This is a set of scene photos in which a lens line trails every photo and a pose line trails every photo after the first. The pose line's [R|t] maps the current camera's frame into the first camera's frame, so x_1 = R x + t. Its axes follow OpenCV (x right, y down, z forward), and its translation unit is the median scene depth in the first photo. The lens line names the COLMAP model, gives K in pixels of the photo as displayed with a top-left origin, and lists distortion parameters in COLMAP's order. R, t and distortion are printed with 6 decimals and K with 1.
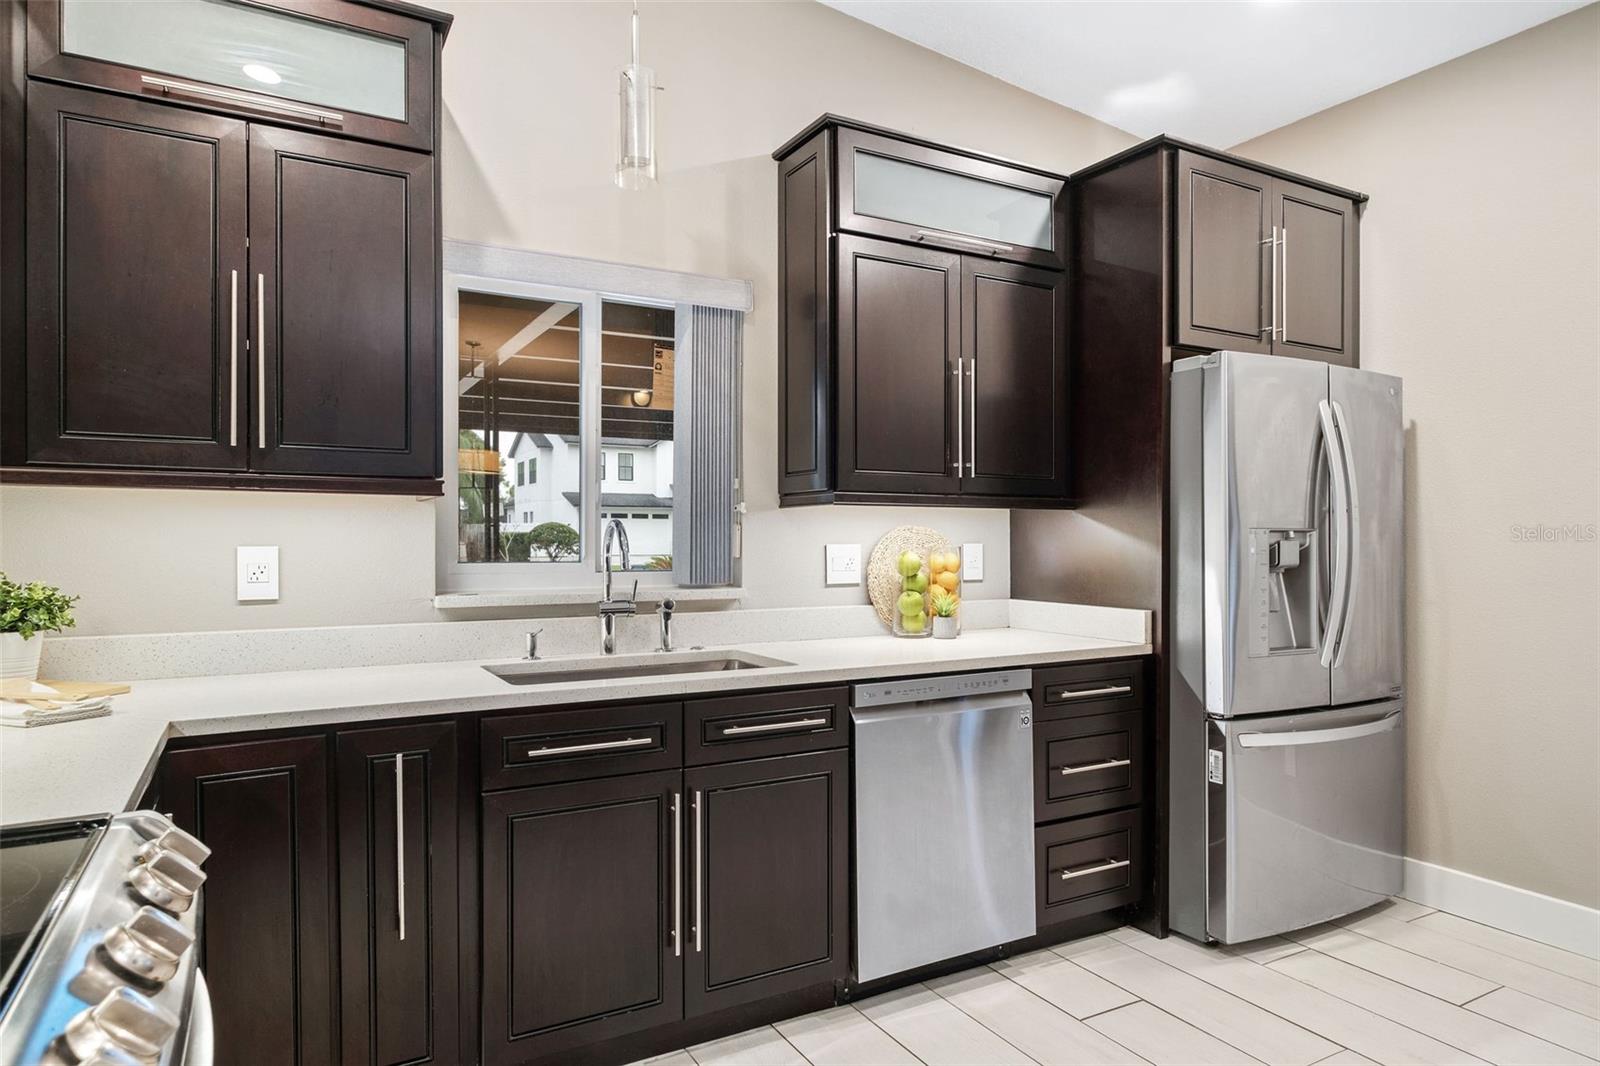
lens RADIAL K [[947.9, 0, 792.7], [0, 947.9, 548.8], [0, 0, 1]] dist [-0.005038, -0.000701]
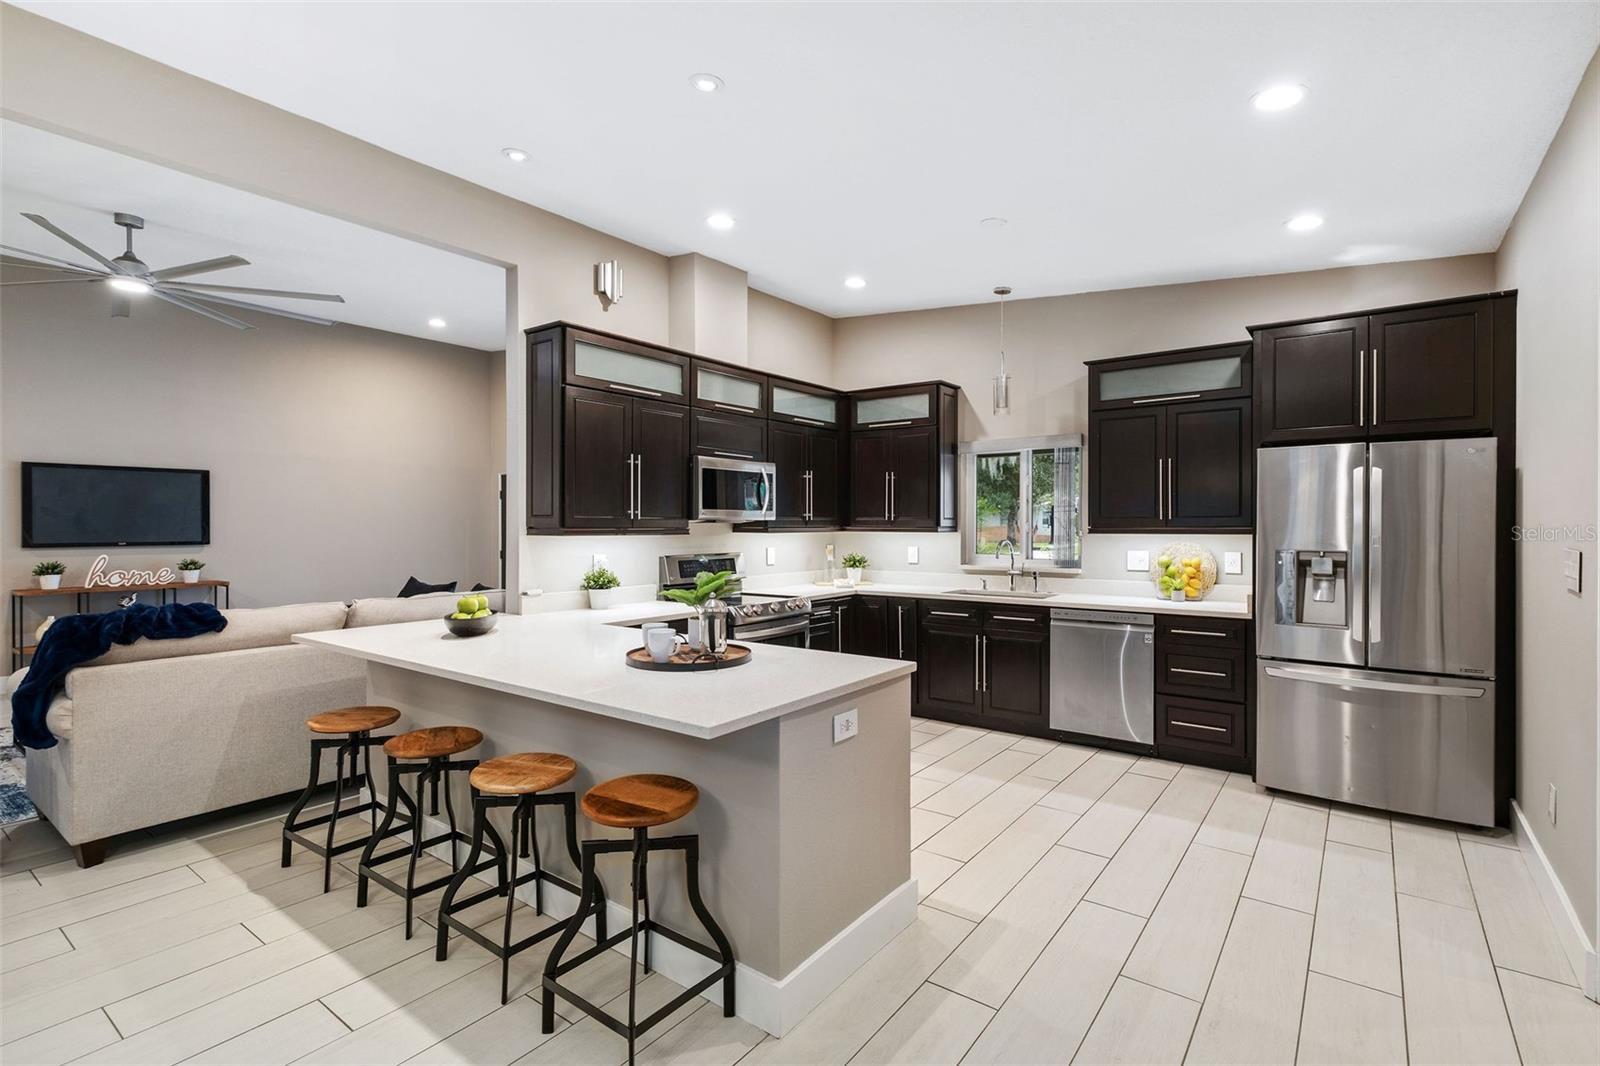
lens RADIAL K [[753.2, 0, 800.0], [0, 753.2, 533.0], [0, 0, 1]] dist [0.004018, 0.000524]
pose [[0.408470, 0.009955, -0.912718, 1.383915], [-0.007593, 0.999943, 0.007508, -0.056017], [0.912740, 0.003863, 0.408522, -0.356745]]
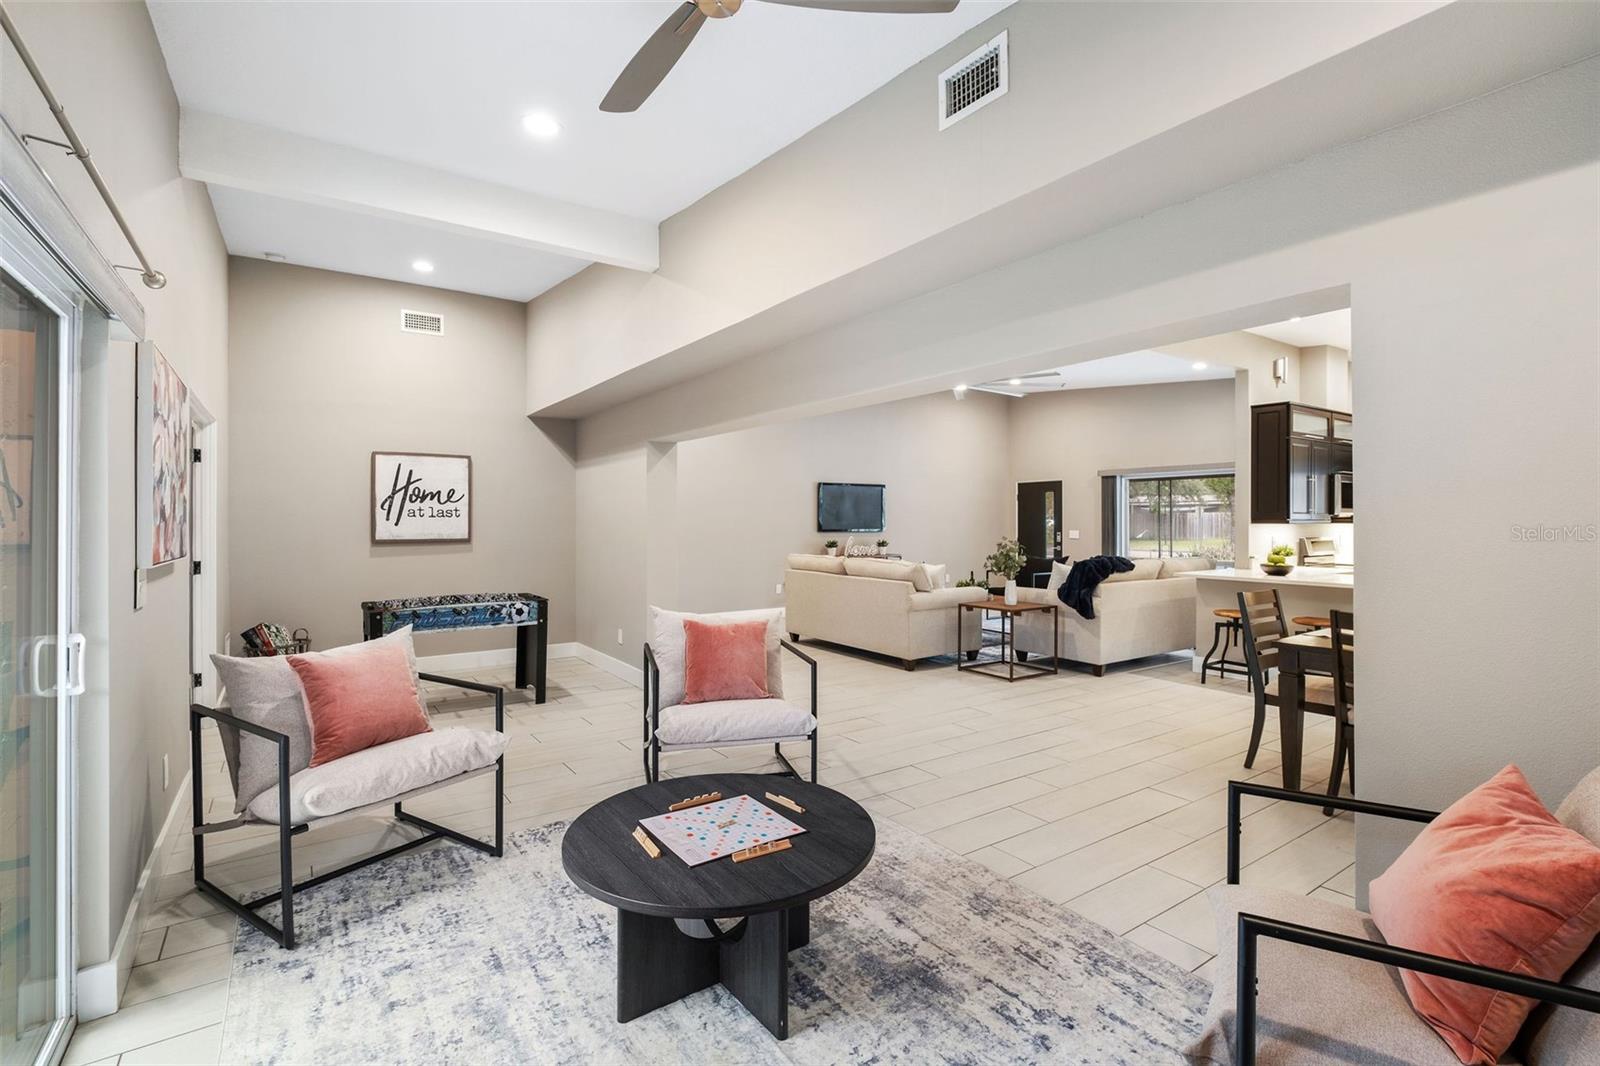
lens RADIAL K [[736.5, 0, 798.1], [0, 736.5, 518.0], [0, 0, 1]] dist [-0.001374, -0.000161]
pose [[0.093039, -0.003356, -0.995657, 2.168683], [-0.008276, 0.999957, -0.004143, -0.032444], [0.995628, 0.008626, 0.093007, -2.016911]]
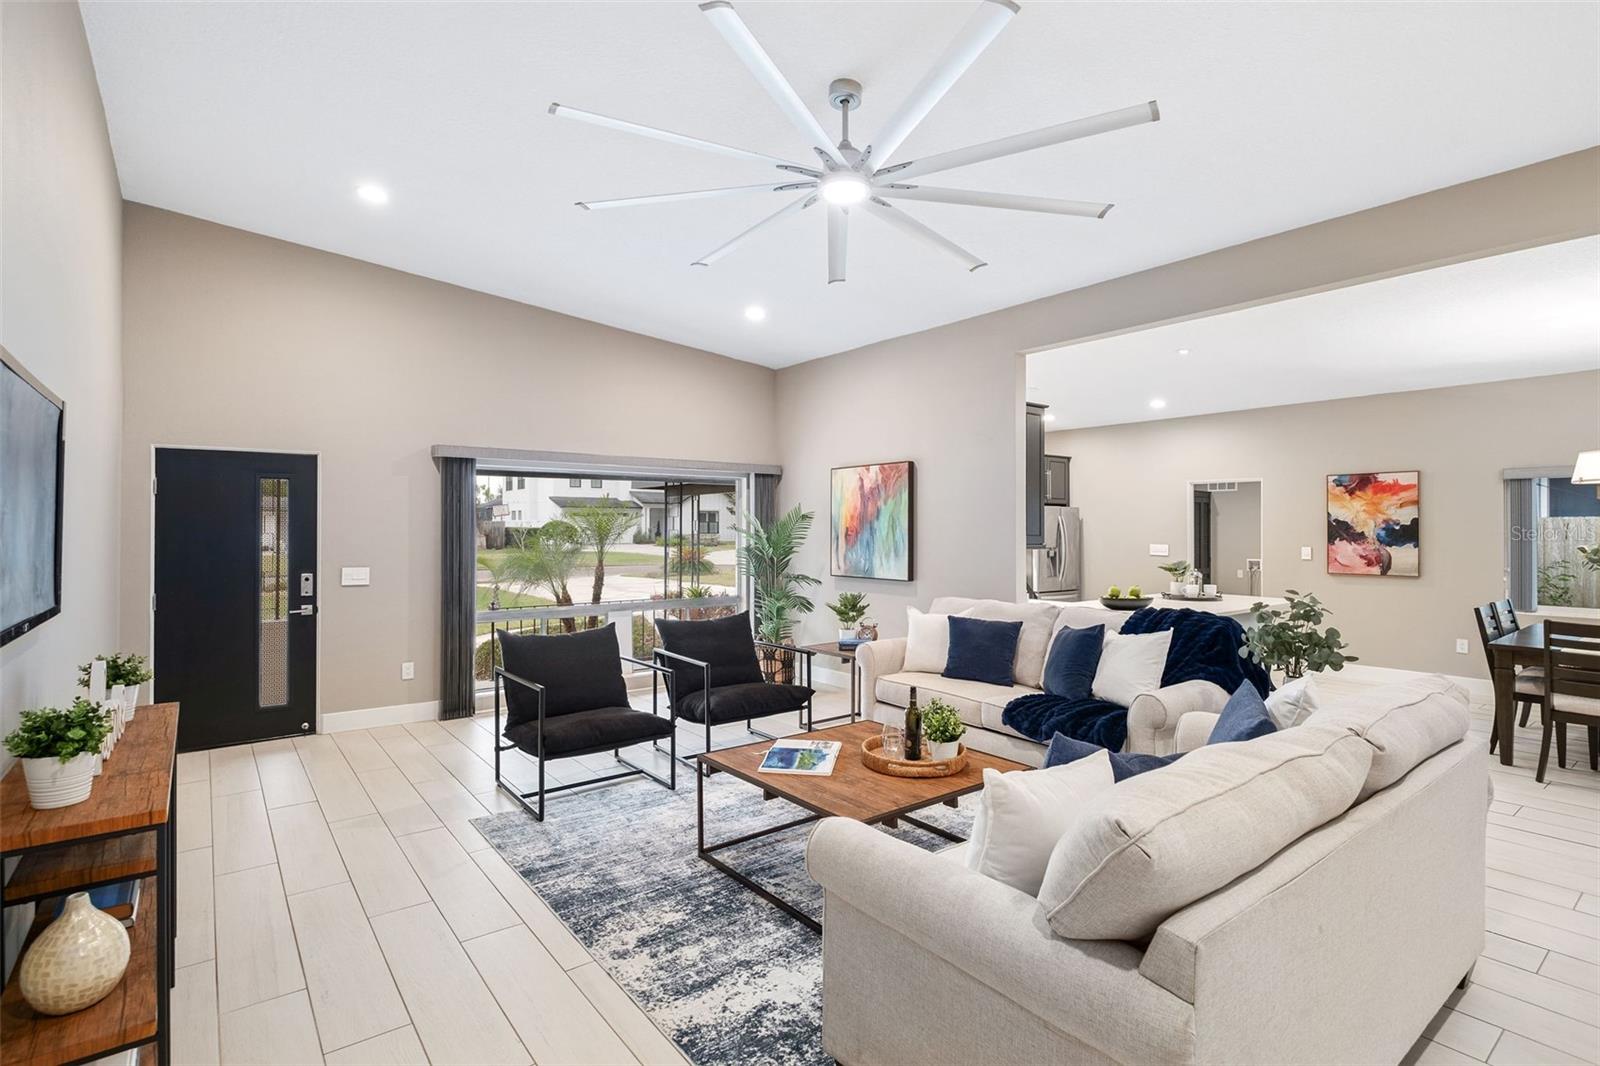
lens RADIAL K [[768.3, 0, 800.0], [0, 768.3, 533.0], [0, 0, 1]] dist [-0.002420, -0.000311]
pose [[0.988223, -0.000575, 0.153019, -1.106186], [0.001205, 0.999991, -0.004028, -0.073631], [-0.153015, 0.004165, 0.988215, -2.208918]]
